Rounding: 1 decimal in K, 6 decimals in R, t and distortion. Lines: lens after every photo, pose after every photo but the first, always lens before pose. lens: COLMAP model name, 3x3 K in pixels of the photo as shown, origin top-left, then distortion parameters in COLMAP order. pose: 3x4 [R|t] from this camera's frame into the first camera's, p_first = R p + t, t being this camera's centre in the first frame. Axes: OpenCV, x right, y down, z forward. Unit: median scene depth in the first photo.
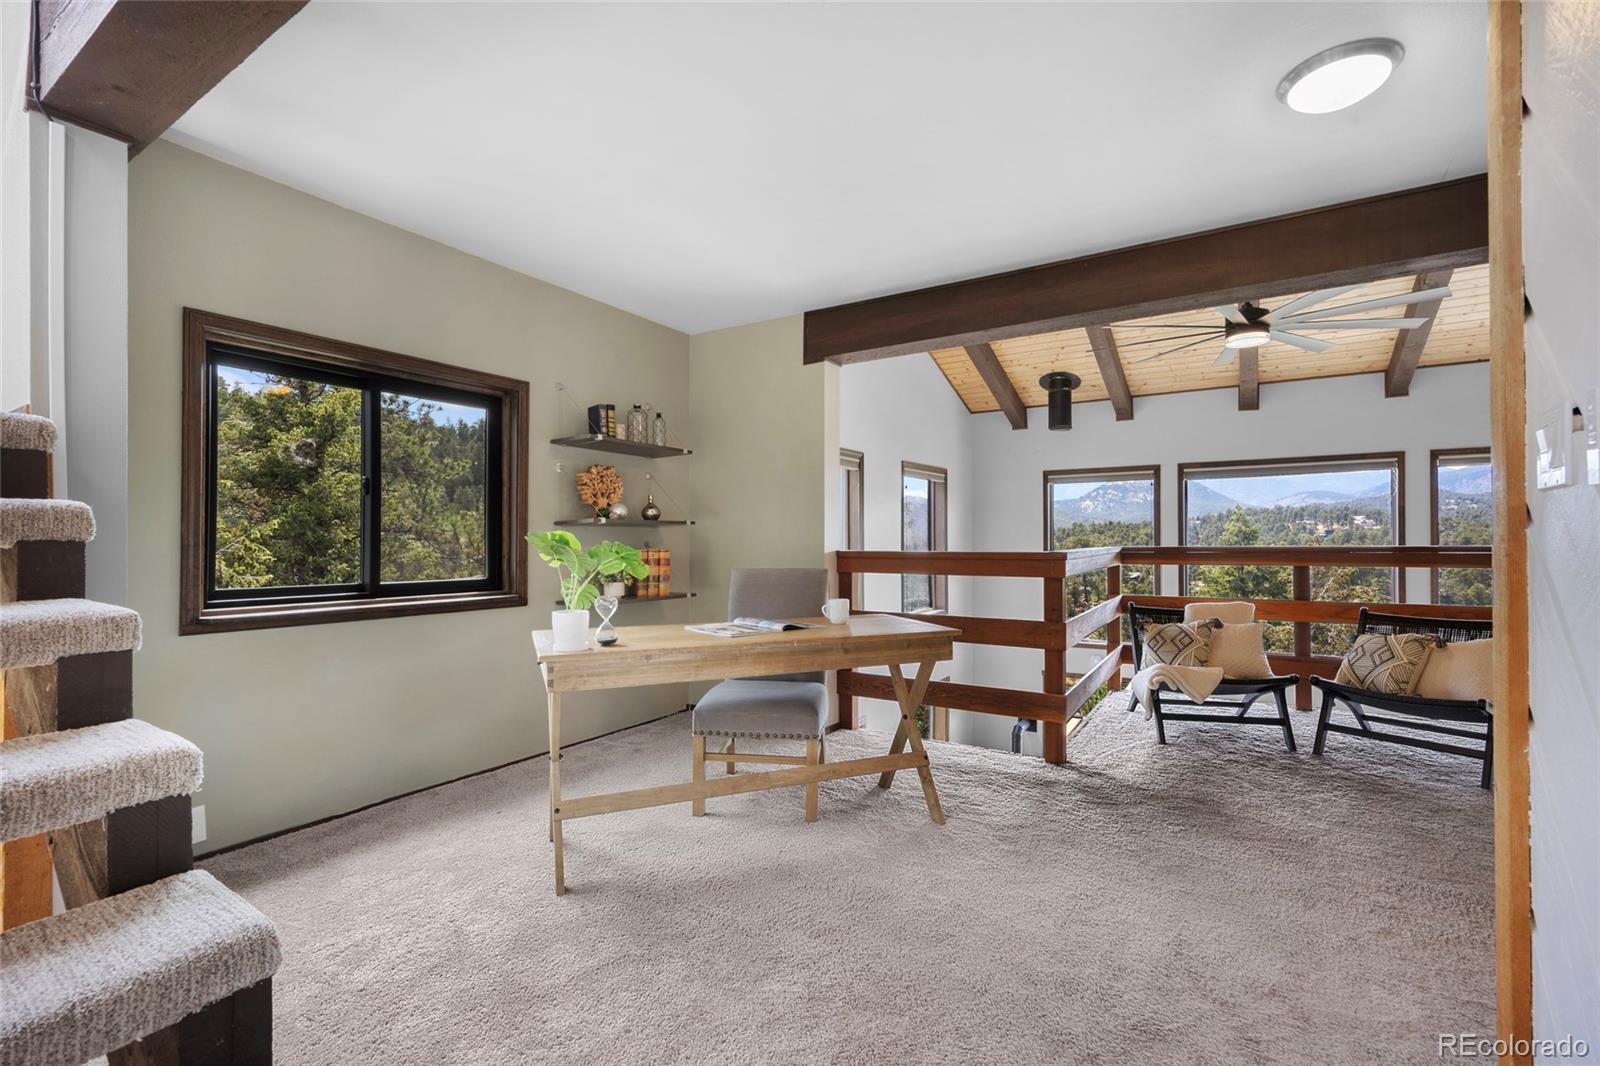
lens RADIAL K [[700.1, 0, 799.6], [0, 700.1, 532.3], [0, 0, 1]] dist [0.001078, 0.000173]
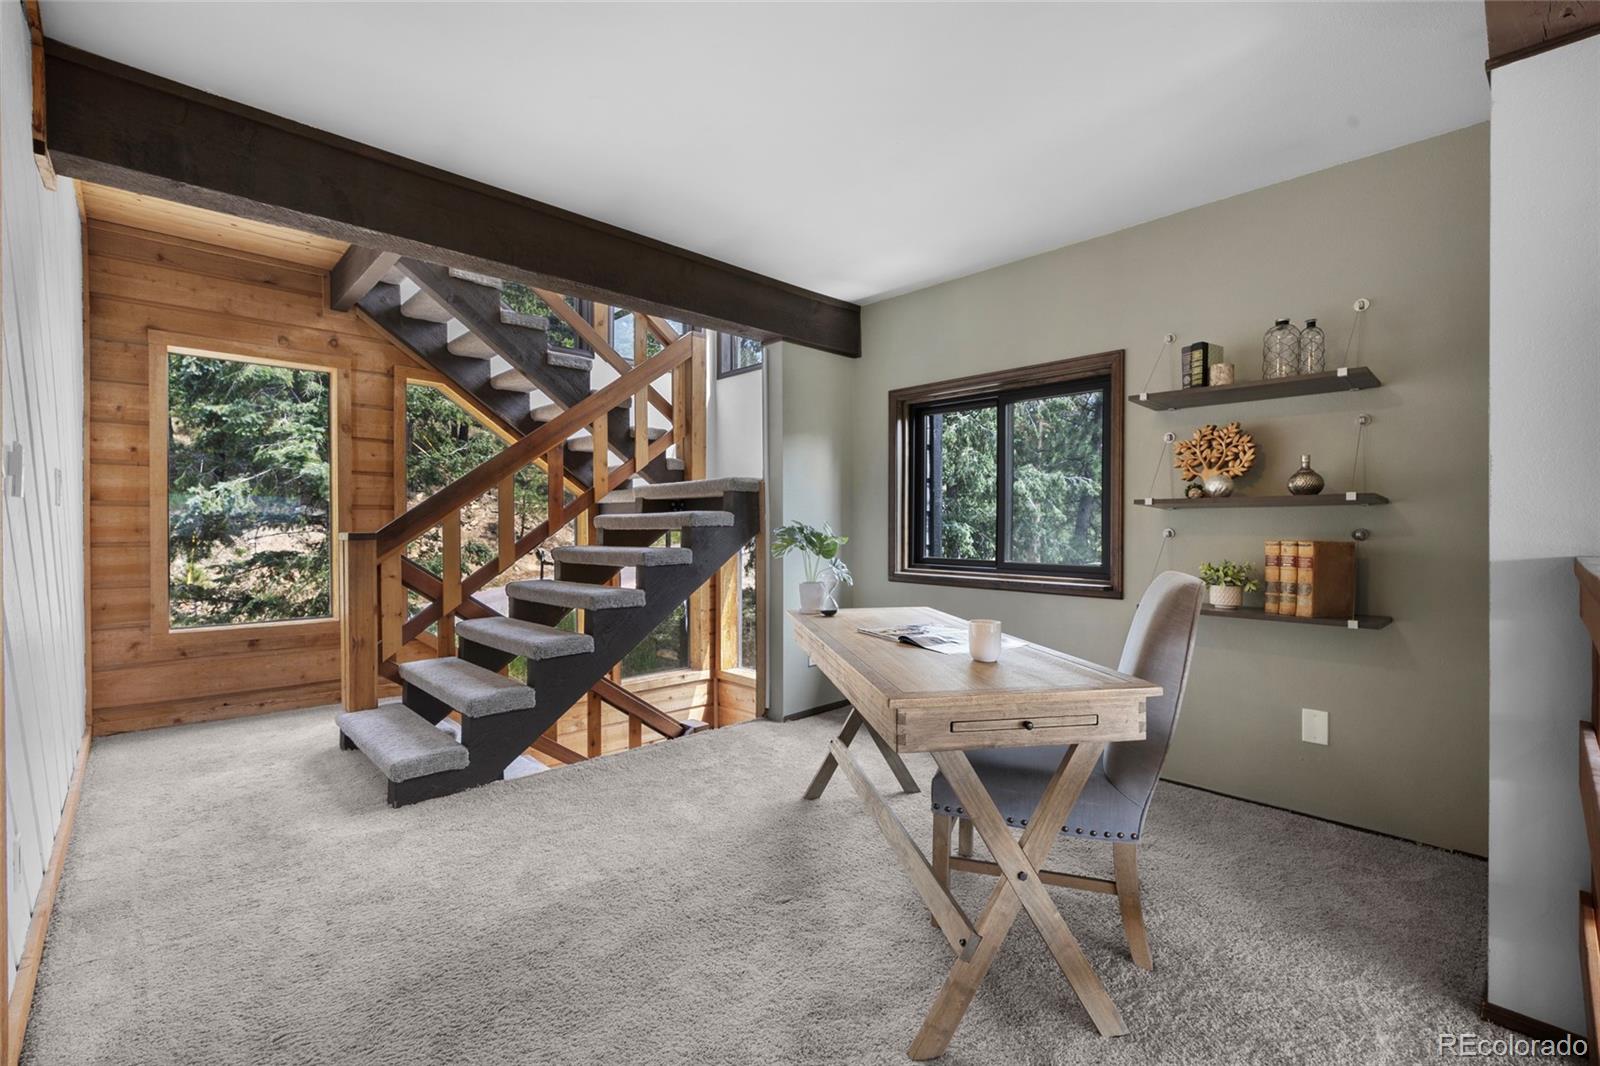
lens RADIAL K [[698.4, 0, 795.1], [0, 698.4, 518.9], [0, 0, 1]] dist [-0.003013, -0.000725]
pose [[-0.241082, -0.008360, -0.970469, 0.495756], [0.010146, 0.999887, -0.011134, 0.006323], [0.970452, -0.012531, -0.240970, 0.693076]]
